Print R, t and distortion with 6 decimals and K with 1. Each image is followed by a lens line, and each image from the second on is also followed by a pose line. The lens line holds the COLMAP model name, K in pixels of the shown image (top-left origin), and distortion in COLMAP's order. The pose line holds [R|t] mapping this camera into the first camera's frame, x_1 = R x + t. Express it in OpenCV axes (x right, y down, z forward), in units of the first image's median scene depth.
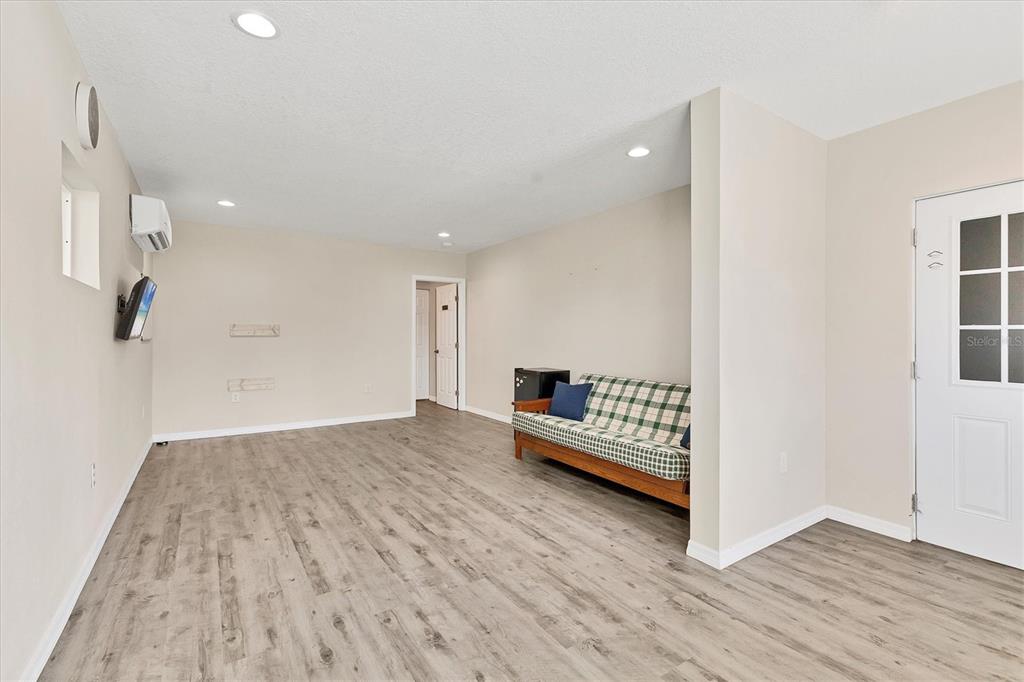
lens RADIAL K [[466.4, 0, 516.0], [0, 466.4, 336.3], [0, 0, 1]] dist [-0.002503, -0.000579]
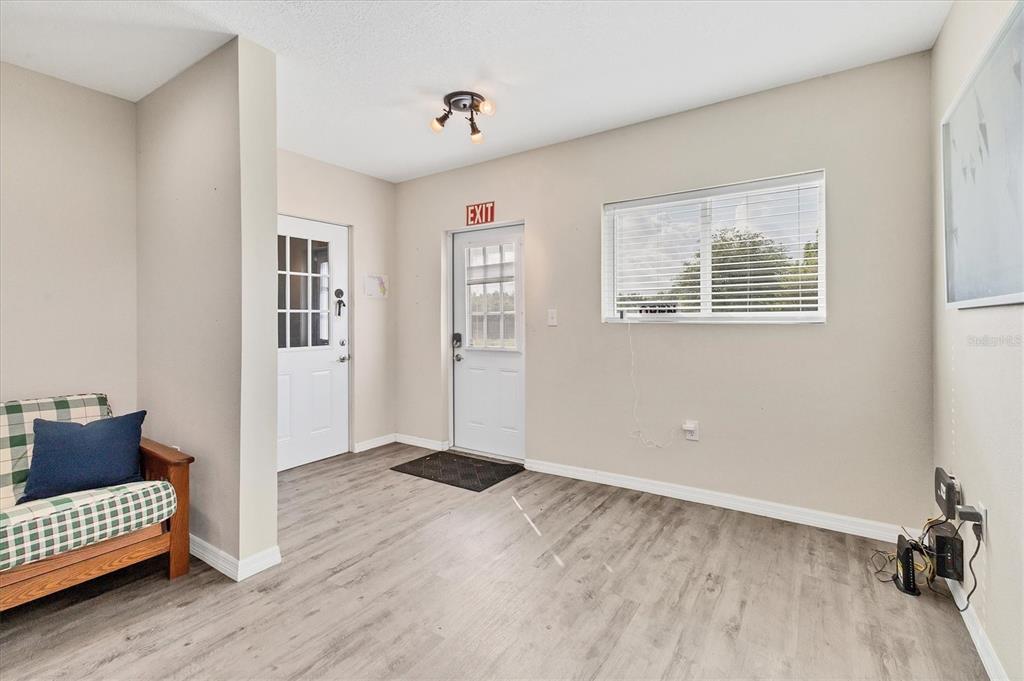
lens RADIAL K [[466.4, 0, 513.8], [0, 466.4, 315.0], [0, 0, 1]] dist [-0.002503, -0.000579]
pose [[-0.398900, 0.004587, 0.916983, -0.636441], [0.011070, 0.999939, -0.000187, 0.001613], [-0.916928, 0.010077, -0.398926, 0.949764]]
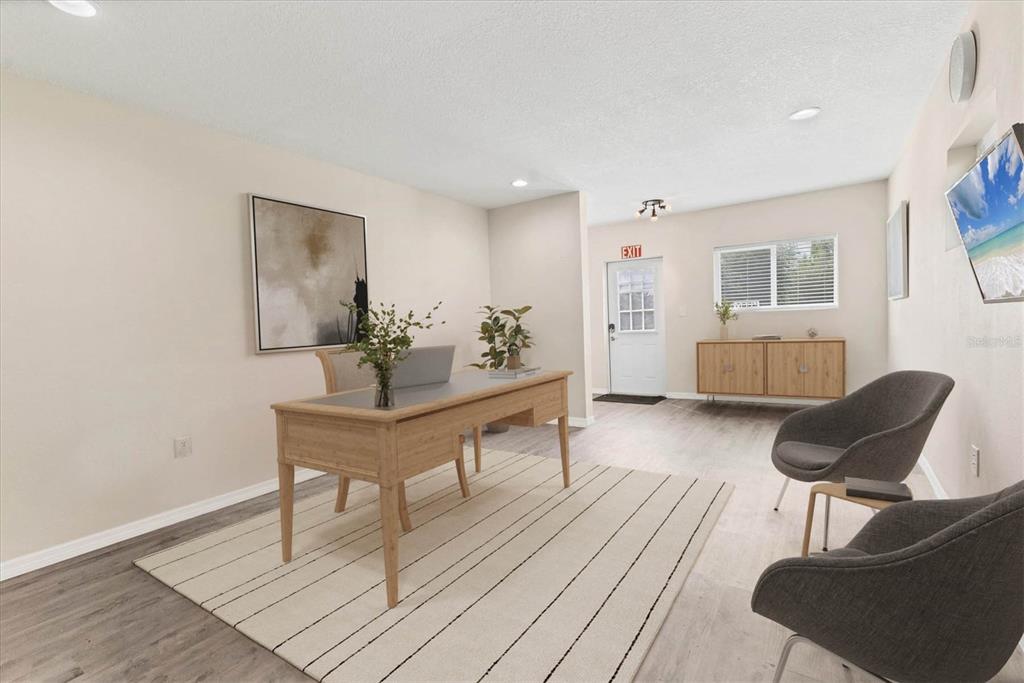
lens RADIAL K [[466.4, 0, 515.6], [0, 466.4, 337.9], [0, 0, 1]] dist [-0.002503, -0.000579]
pose [[-0.384114, -0.019380, 0.923082, -1.350191], [0.042446, 0.998352, 0.038623, 0.017350], [-0.922310, 0.054017, -0.382658, 2.059511]]
